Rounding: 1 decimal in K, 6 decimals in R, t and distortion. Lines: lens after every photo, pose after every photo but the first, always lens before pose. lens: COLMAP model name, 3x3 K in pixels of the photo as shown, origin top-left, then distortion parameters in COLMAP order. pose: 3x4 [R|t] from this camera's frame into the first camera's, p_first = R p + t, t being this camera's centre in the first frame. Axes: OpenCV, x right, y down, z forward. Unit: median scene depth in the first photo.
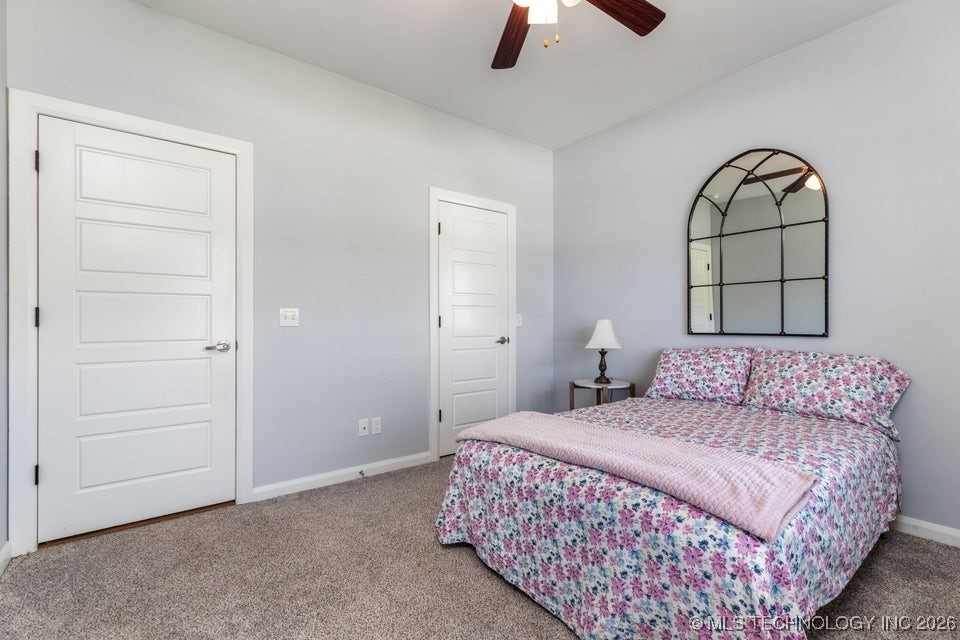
lens RADIAL K [[446.0, 0, 481.0], [0, 446.0, 317.0], [0, 0, 1]] dist [0.008548, -0.002163]
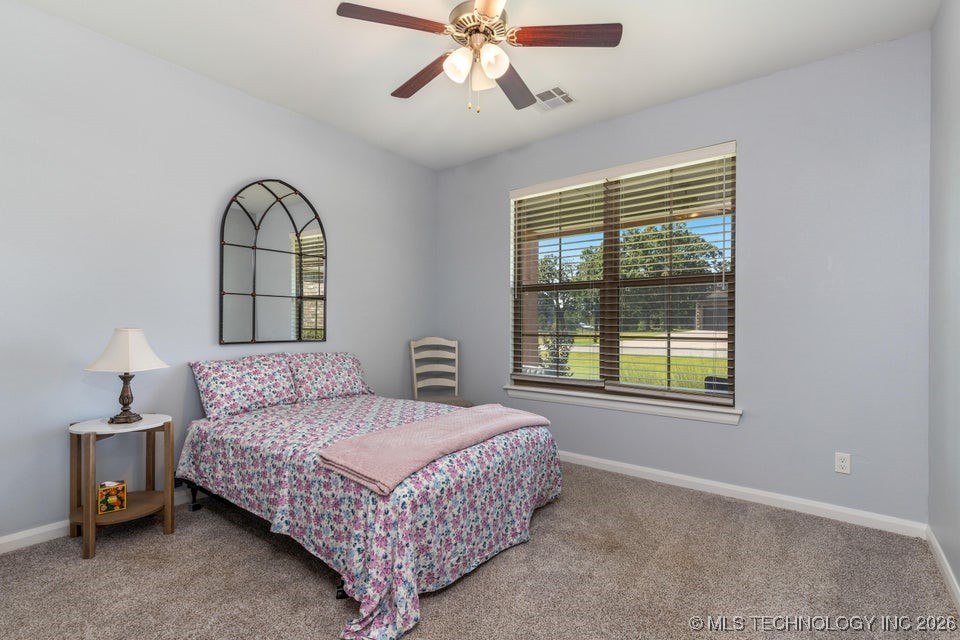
lens RADIAL K [[446.0, 0, 475.5], [0, 446.0, 329.5], [0, 0, 1]] dist [0.008548, -0.002163]
pose [[-0.245989, -0.005527, 0.969257, -0.622489], [-0.012886, 0.999914, 0.002431, -0.001764], [-0.969187, -0.011891, -0.246039, 0.788614]]
